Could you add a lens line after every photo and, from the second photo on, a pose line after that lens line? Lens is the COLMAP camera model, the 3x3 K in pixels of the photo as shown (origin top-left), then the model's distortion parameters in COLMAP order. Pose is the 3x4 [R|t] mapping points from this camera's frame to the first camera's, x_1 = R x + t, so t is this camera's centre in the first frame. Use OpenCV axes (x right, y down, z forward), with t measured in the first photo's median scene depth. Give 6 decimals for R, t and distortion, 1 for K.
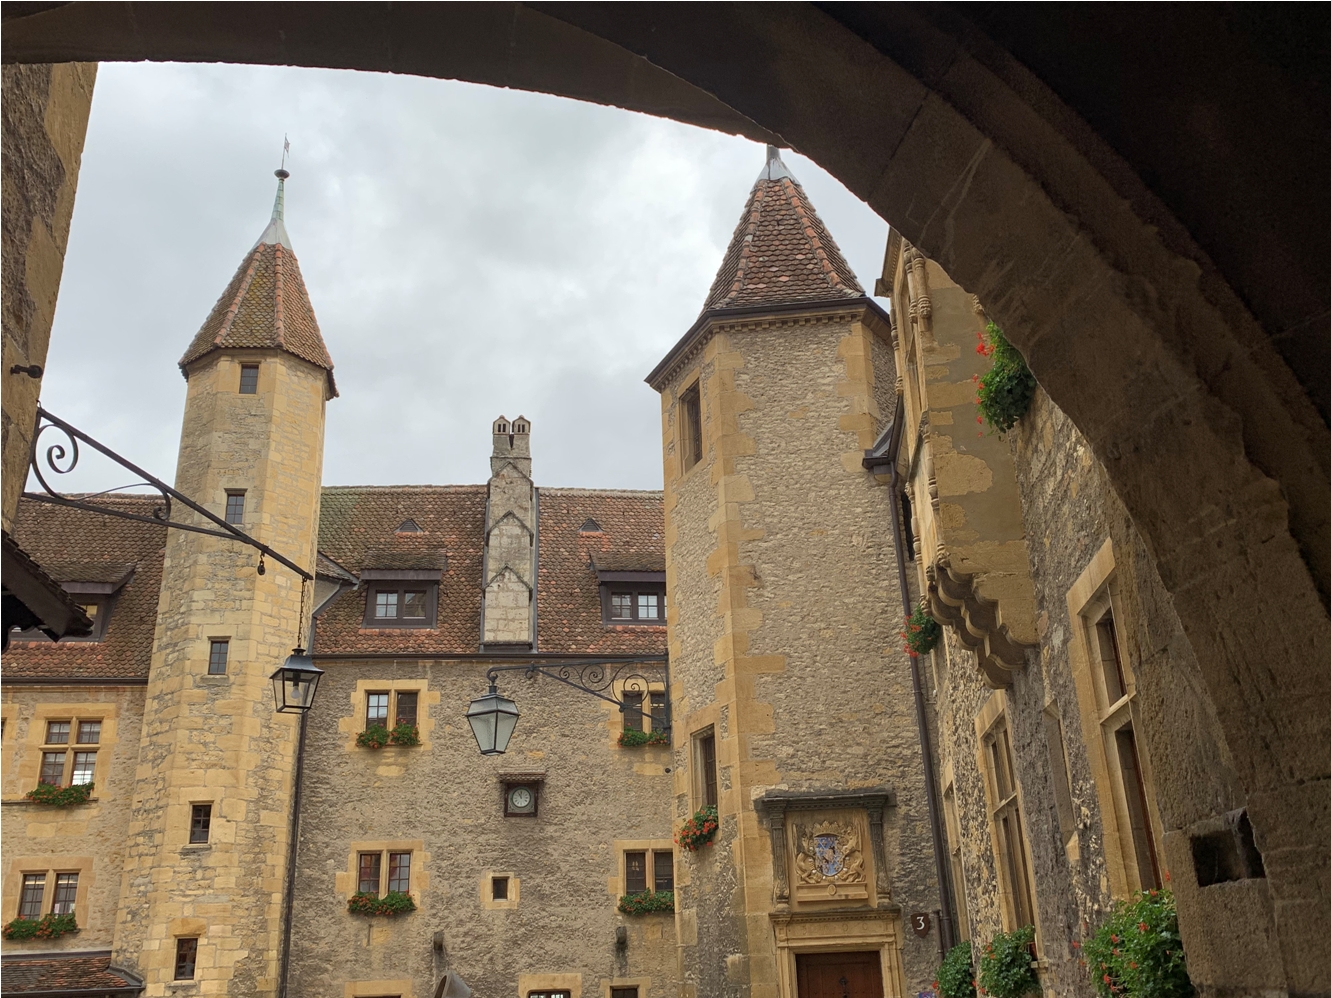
lens RADIAL K [[1207.8, 0, 667.9], [0, 1207.8, 490.7], [0, 0, 1]] dist [-0.030657, 0.034281]
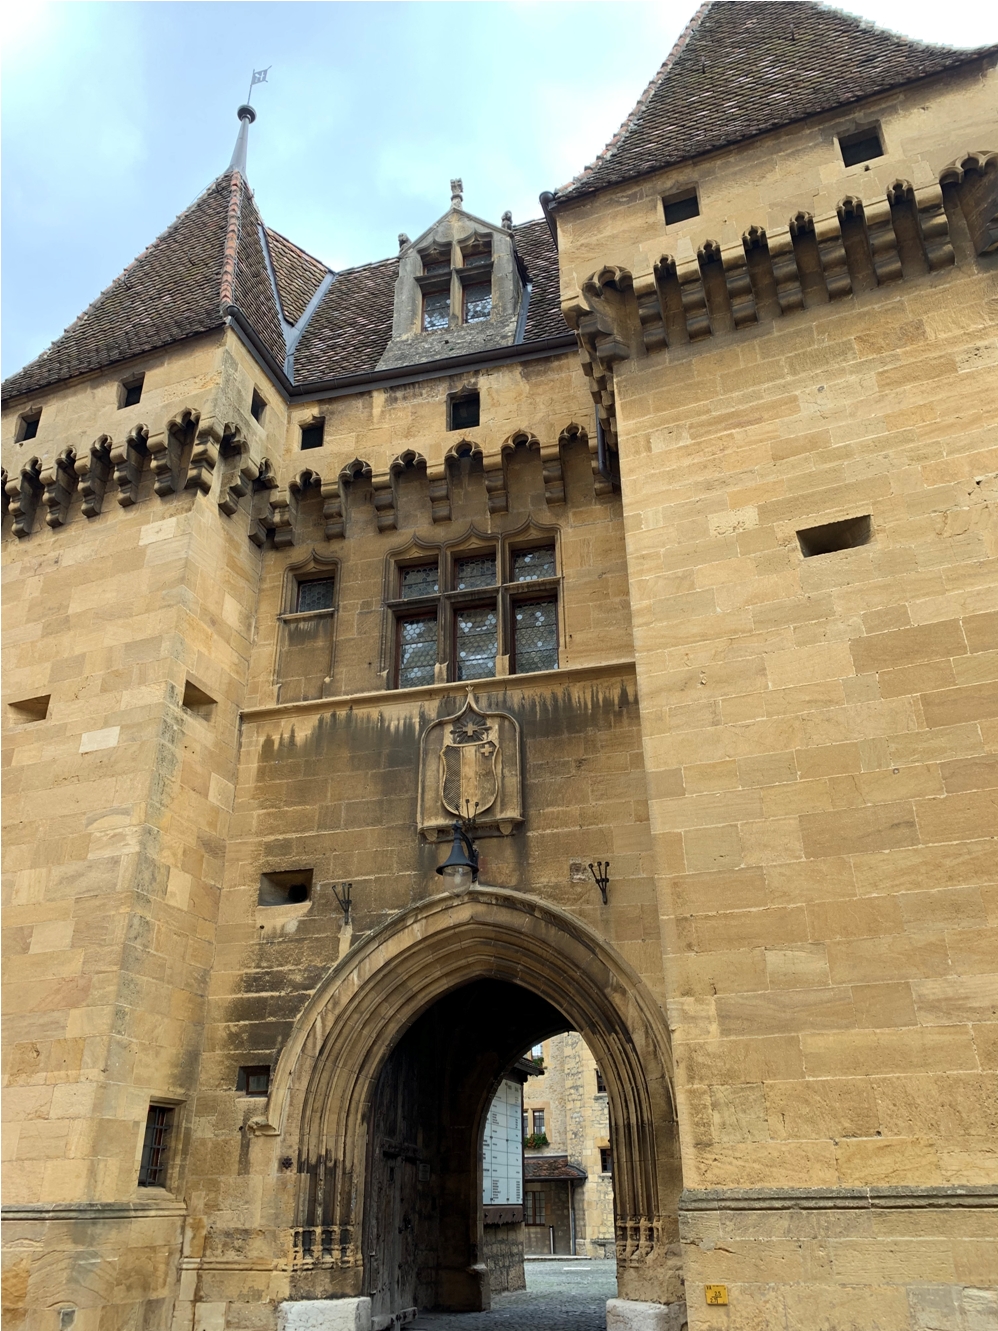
lens RADIAL K [[1012.9, 0, 493.1], [0, 1012.9, 669.7], [0, 0, 1]] dist [-0.000631, 0.014730]
pose [[0.885761, -0.191225, -0.422920, 0.206004], [0.156536, 0.980877, -0.115659, -0.161912], [0.436949, 0.036244, 0.898756, -0.413773]]
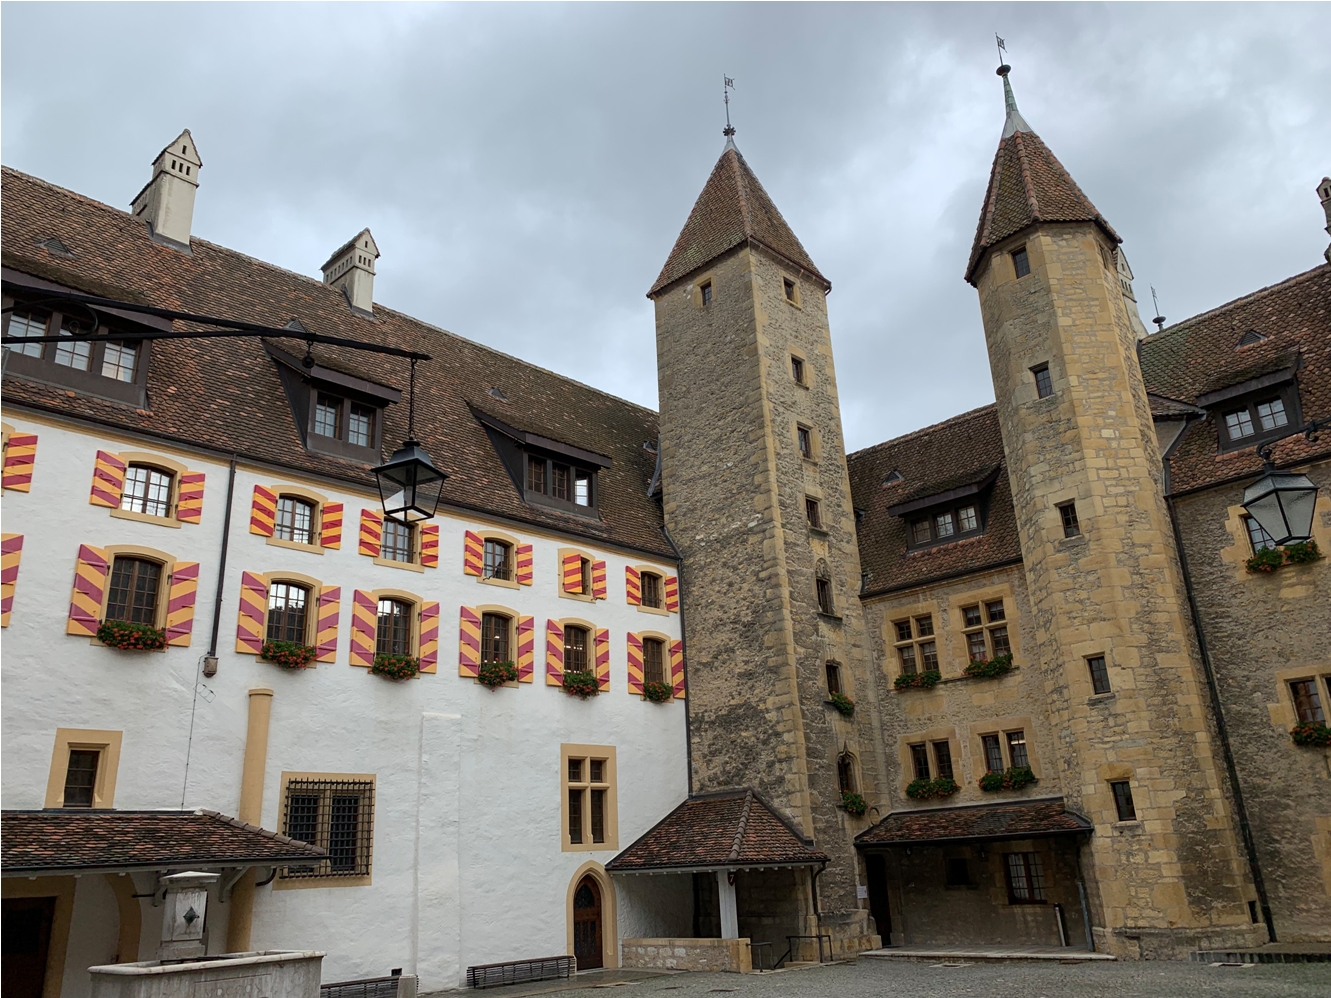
lens RADIAL K [[1012.9, 0, 671.3], [0, 1012.9, 499.6], [0, 0, 1]] dist [-0.000631, 0.014730]
pose [[0.617720, -0.261250, -0.741735, 0.069996], [0.322846, 0.944304, -0.063730, 0.064877], [0.717072, -0.200099, 0.667659, 0.164266]]
